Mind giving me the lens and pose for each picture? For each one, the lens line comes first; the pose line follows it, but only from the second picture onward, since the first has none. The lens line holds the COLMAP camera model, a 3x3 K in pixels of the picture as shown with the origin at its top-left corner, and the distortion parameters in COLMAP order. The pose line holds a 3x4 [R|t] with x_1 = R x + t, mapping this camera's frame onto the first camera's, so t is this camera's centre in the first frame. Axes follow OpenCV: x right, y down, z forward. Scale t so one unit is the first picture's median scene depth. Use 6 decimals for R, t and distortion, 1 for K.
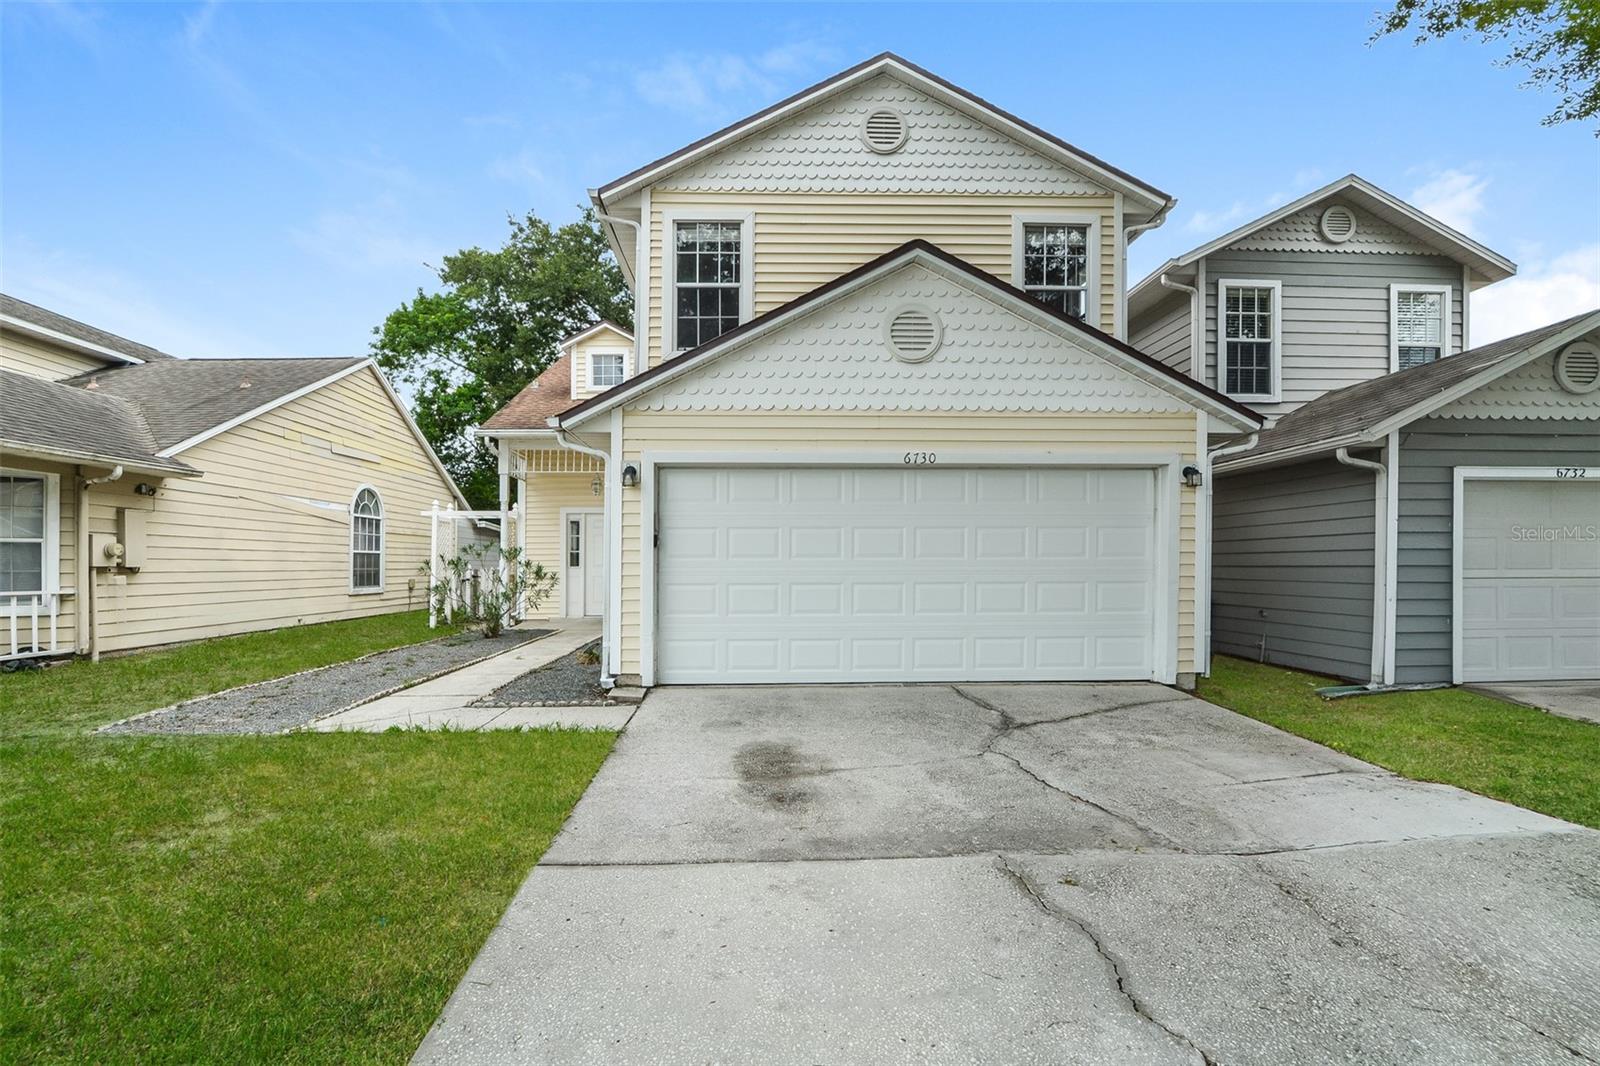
lens RADIAL K [[705.6, 0, 776.9], [0, 705.6, 560.2], [0, 0, 1]] dist [-0.024617, 0.000245]
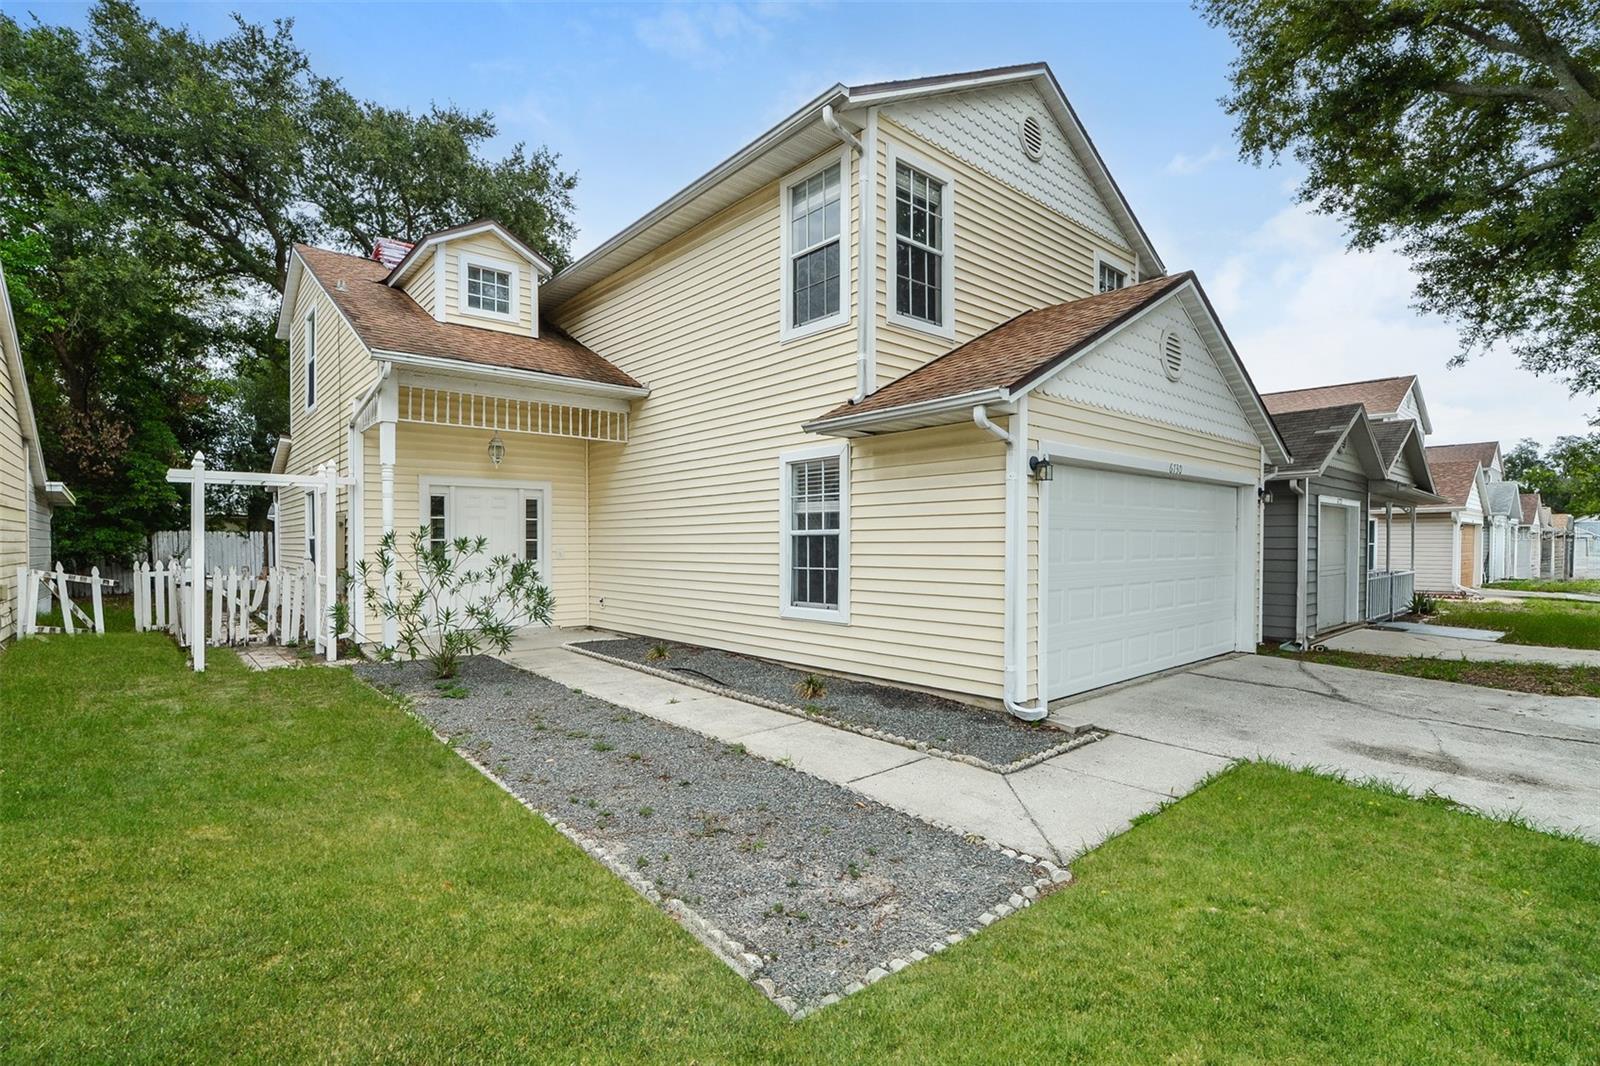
lens RADIAL K [[727.2, 0, 800.6], [0, 727.2, 539.8], [0, 0, 1]] dist [-0.033338, 0.000099]
pose [[0.783159, 0.003651, 0.621811, -0.770806], [-0.001499, 0.999991, -0.003985, -0.022543], [-0.621819, 0.002189, 0.783158, 0.392206]]
